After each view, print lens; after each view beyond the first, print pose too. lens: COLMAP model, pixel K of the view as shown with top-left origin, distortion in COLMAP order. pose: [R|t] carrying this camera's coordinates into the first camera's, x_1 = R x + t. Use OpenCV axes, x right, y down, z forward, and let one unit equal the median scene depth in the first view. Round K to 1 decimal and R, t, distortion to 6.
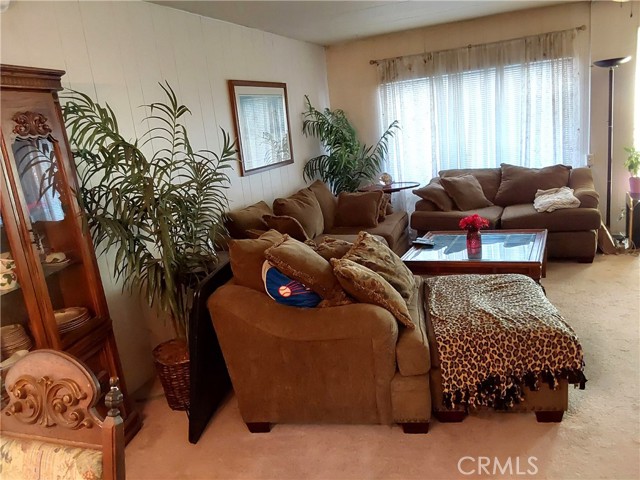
lens RADIAL K [[509.5, 0, 320.0], [0, 509.5, 240.0], [0, 0, 1]] dist [0.133587, -0.211032]
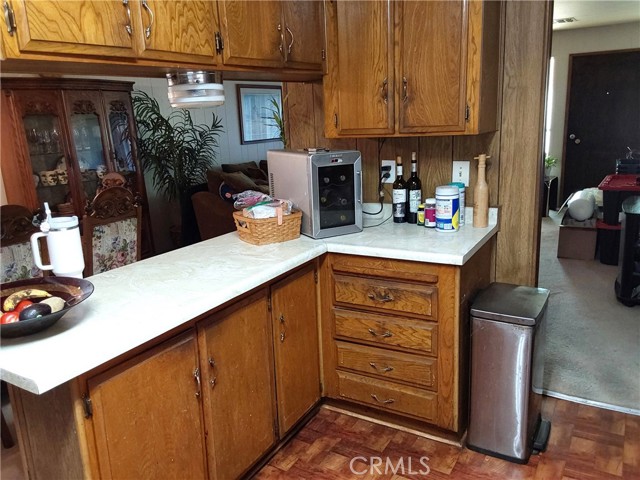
lens RADIAL K [[509.5, 0, 320.0], [0, 509.5, 240.0], [0, 0, 1]] dist [0.133587, -0.211032]
pose [[0.986627, 0.092438, -0.134249, 0.364518], [-0.089630, 0.995614, 0.026824, 0.118260], [0.136140, -0.014432, 0.990584, -0.612951]]
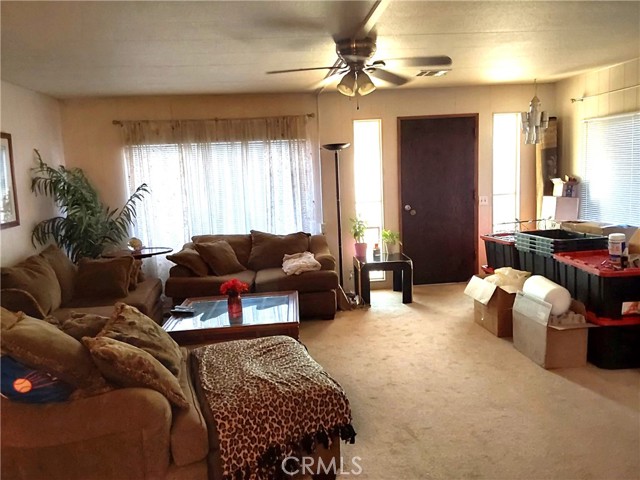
lens RADIAL K [[509.5, 0, 320.0], [0, 509.5, 240.0], [0, 0, 1]] dist [0.133587, -0.211032]
pose [[0.883626, 0.003189, 0.468182, -0.021255], [0.056487, 0.991946, -0.113367, -0.002330], [-0.464773, 0.126620, 0.876330, 0.034480]]
